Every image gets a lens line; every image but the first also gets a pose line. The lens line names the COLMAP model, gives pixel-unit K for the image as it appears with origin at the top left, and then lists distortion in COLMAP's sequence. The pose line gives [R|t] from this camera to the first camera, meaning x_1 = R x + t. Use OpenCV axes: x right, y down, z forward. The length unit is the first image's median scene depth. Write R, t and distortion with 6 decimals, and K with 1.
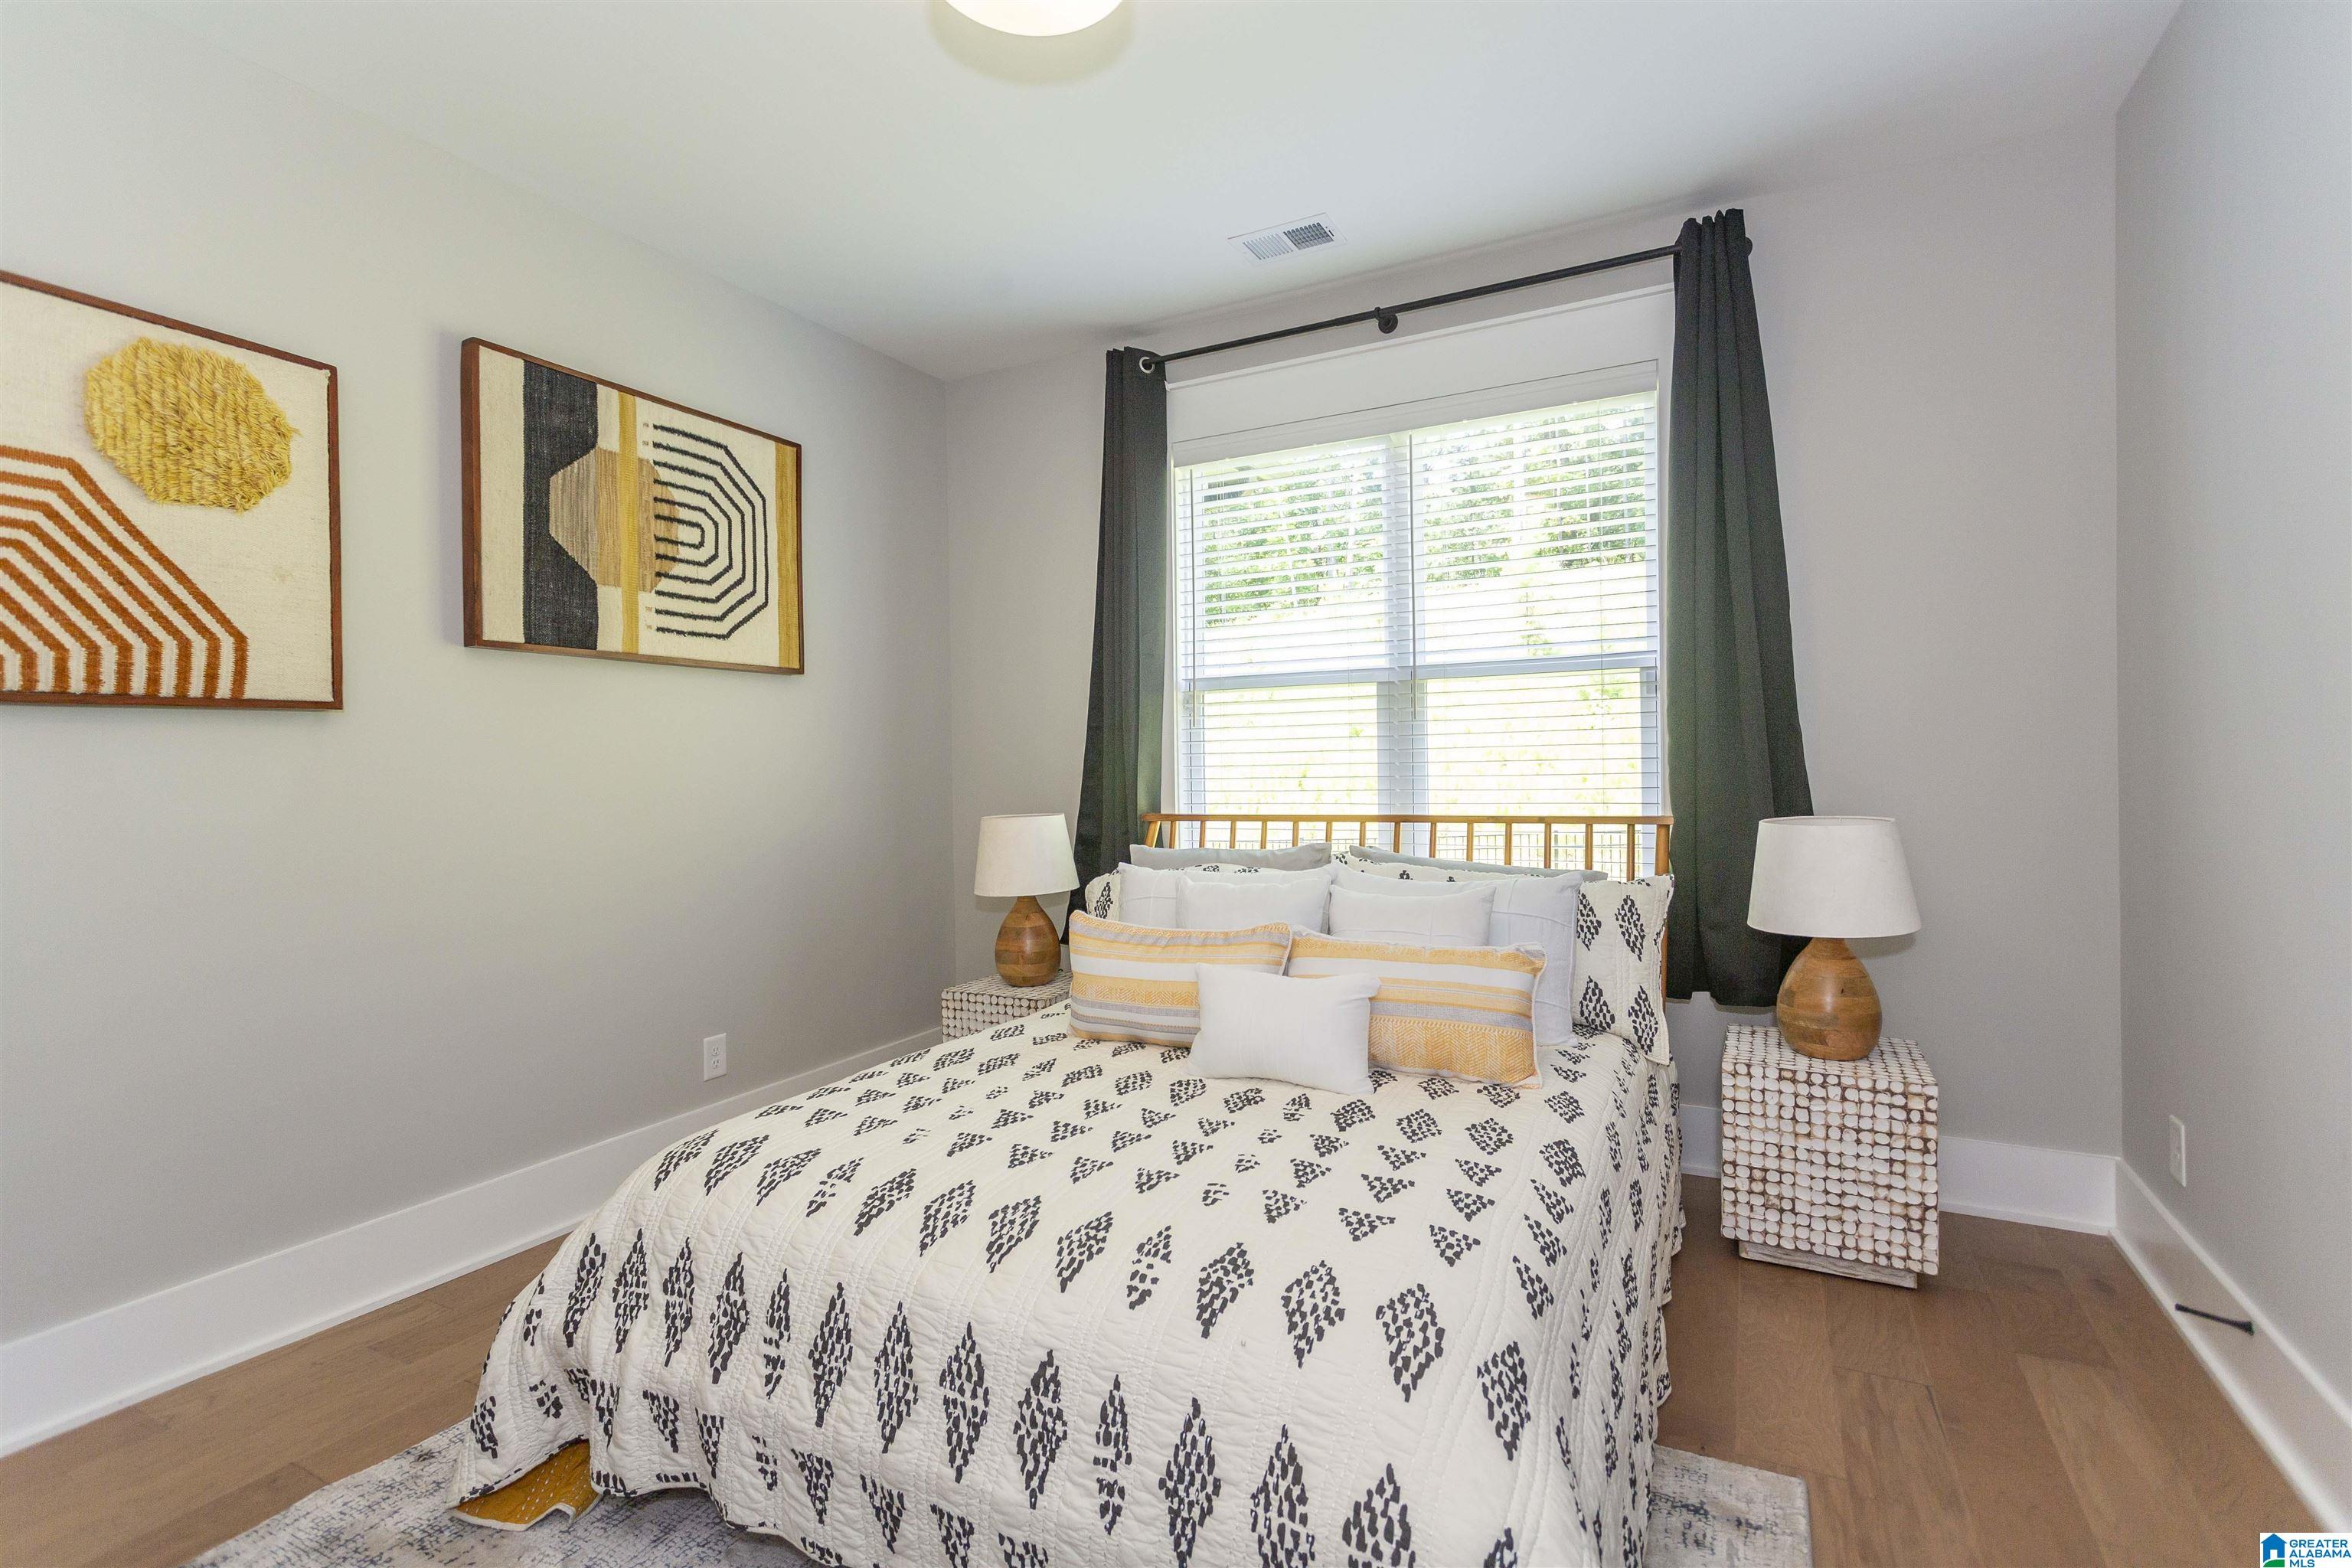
lens RADIAL K [[1109.4, 0, 1172.9], [0, 1109.4, 778.8], [0, 0, 1]] dist [-0.001074, 0.002449]
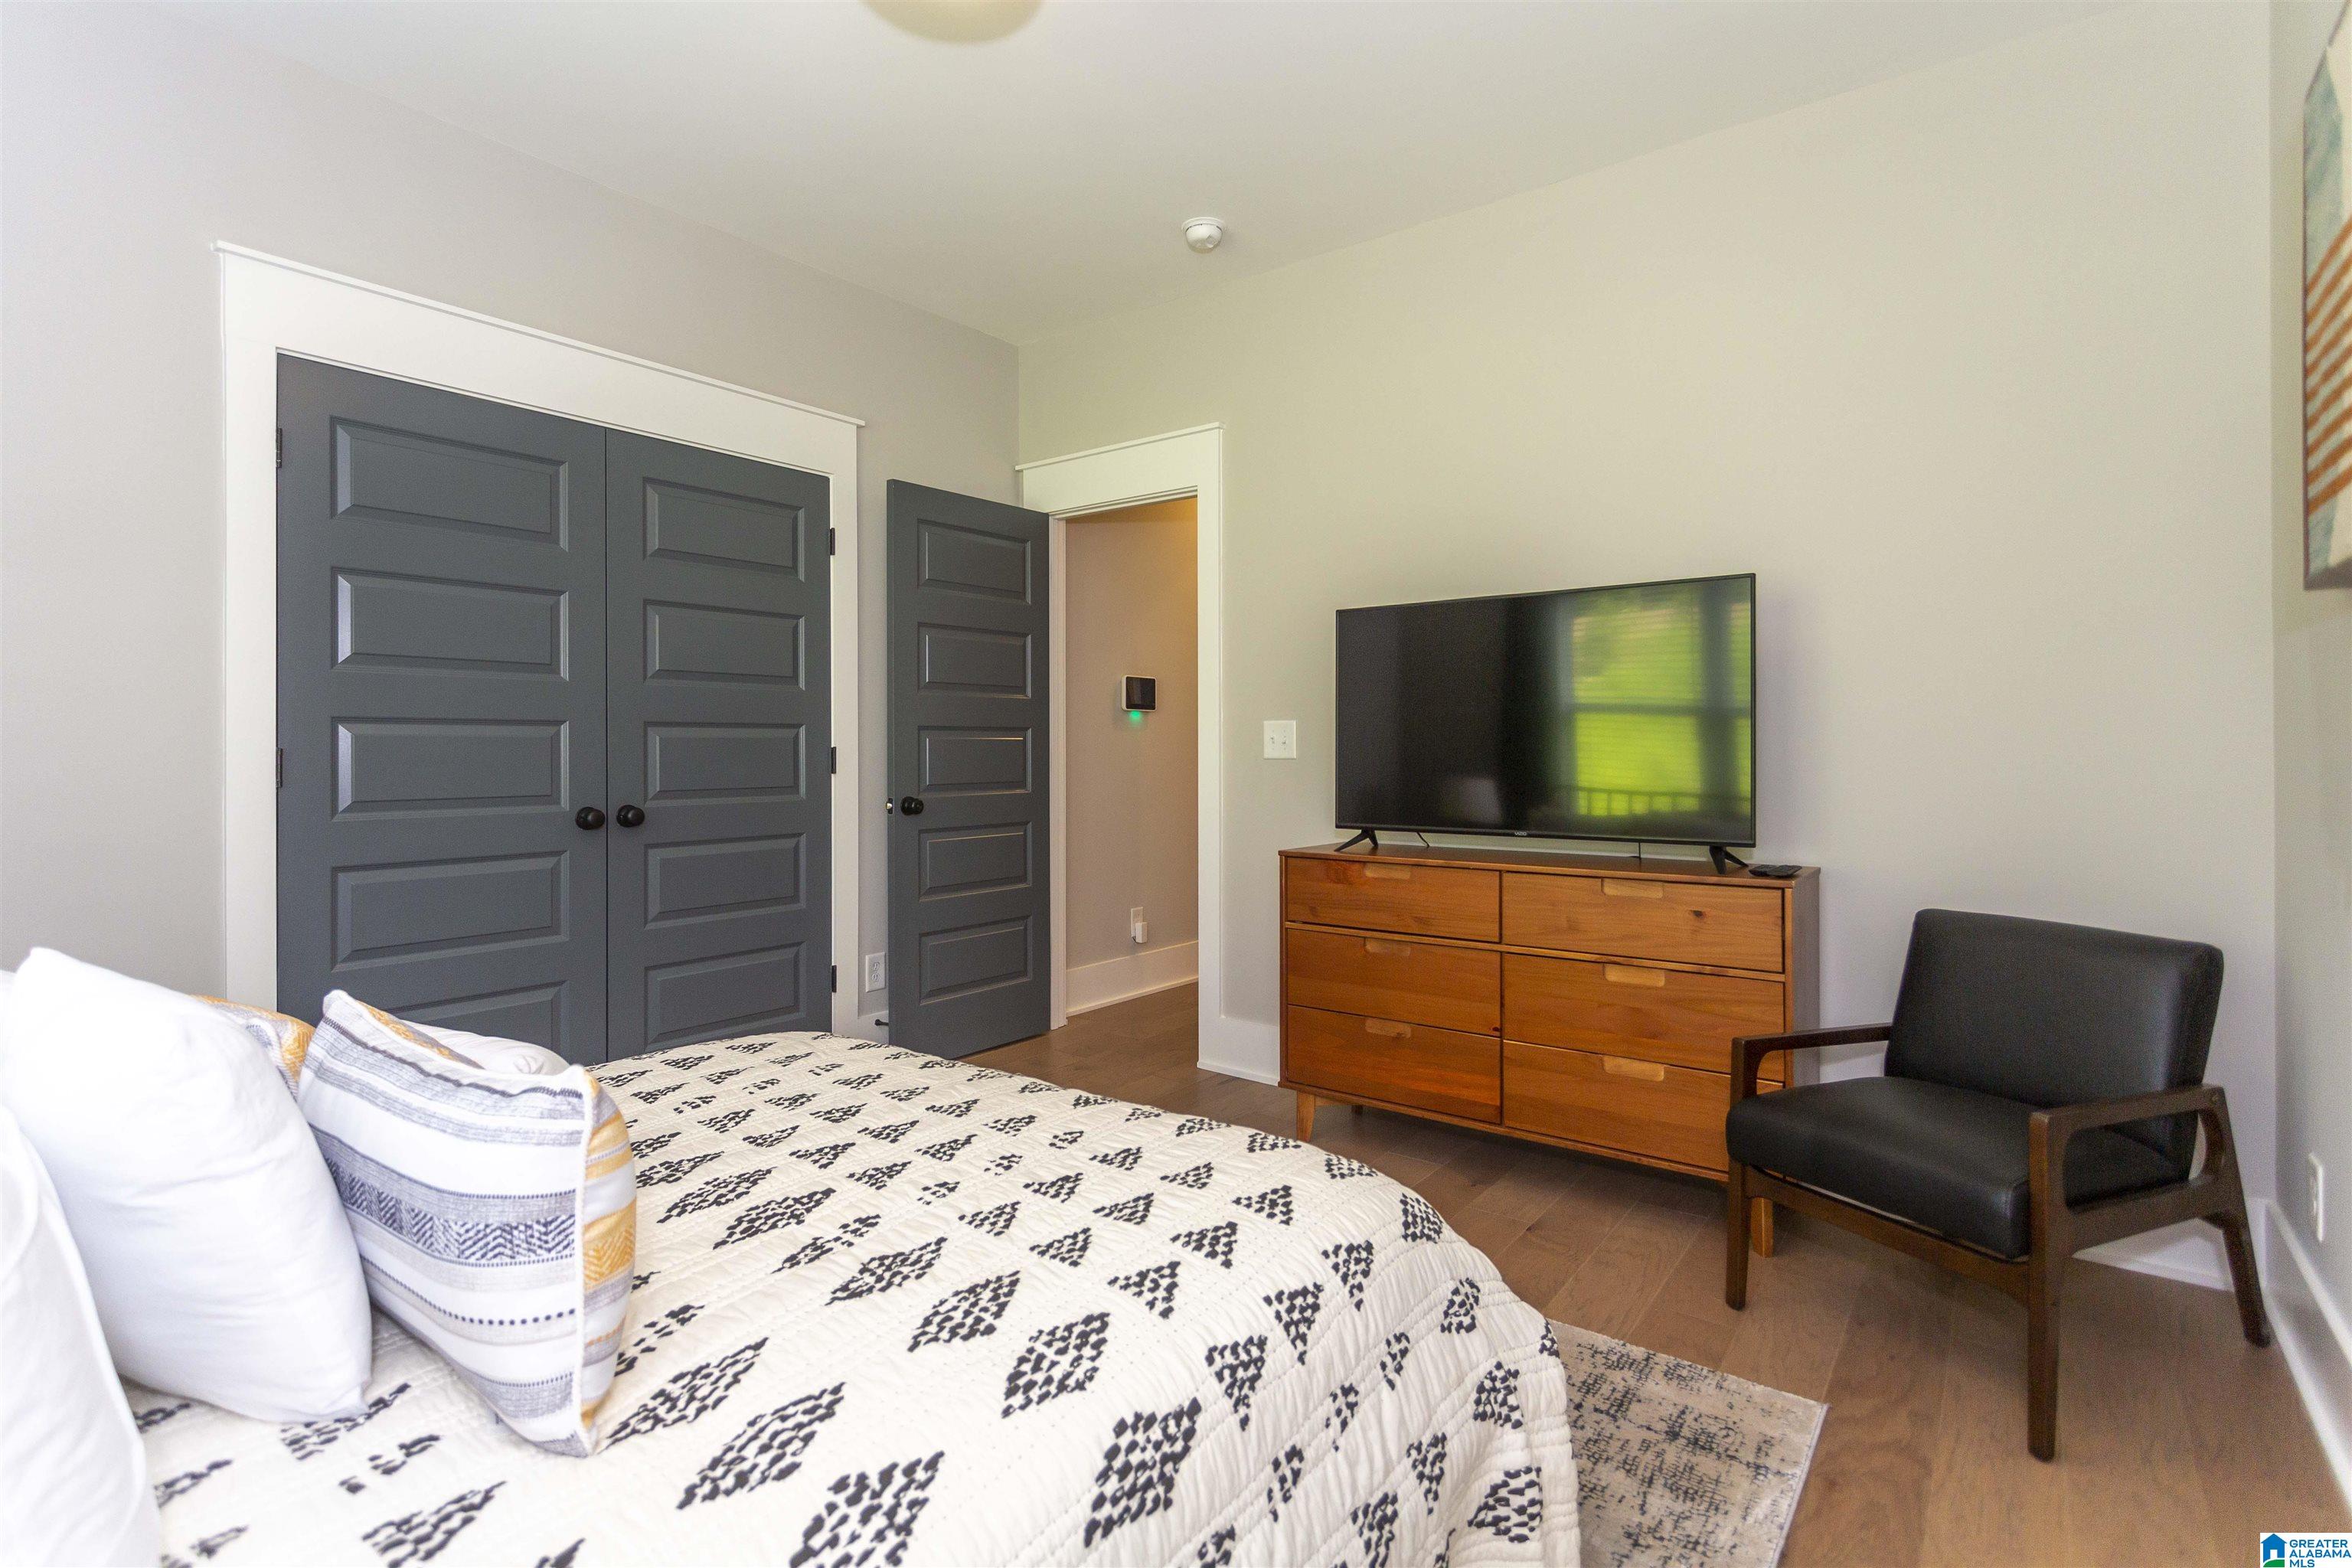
lens RADIAL K [[1109.4, 0, 1169.1], [0, 1109.4, 762.1], [0, 0, 1]] dist [-0.001074, 0.002449]
pose [[-0.986355, 0.008923, 0.164389, -0.189055], [0.011654, 0.999810, 0.015655, 0.033844], [-0.164218, 0.017357, -0.986271, 1.728032]]
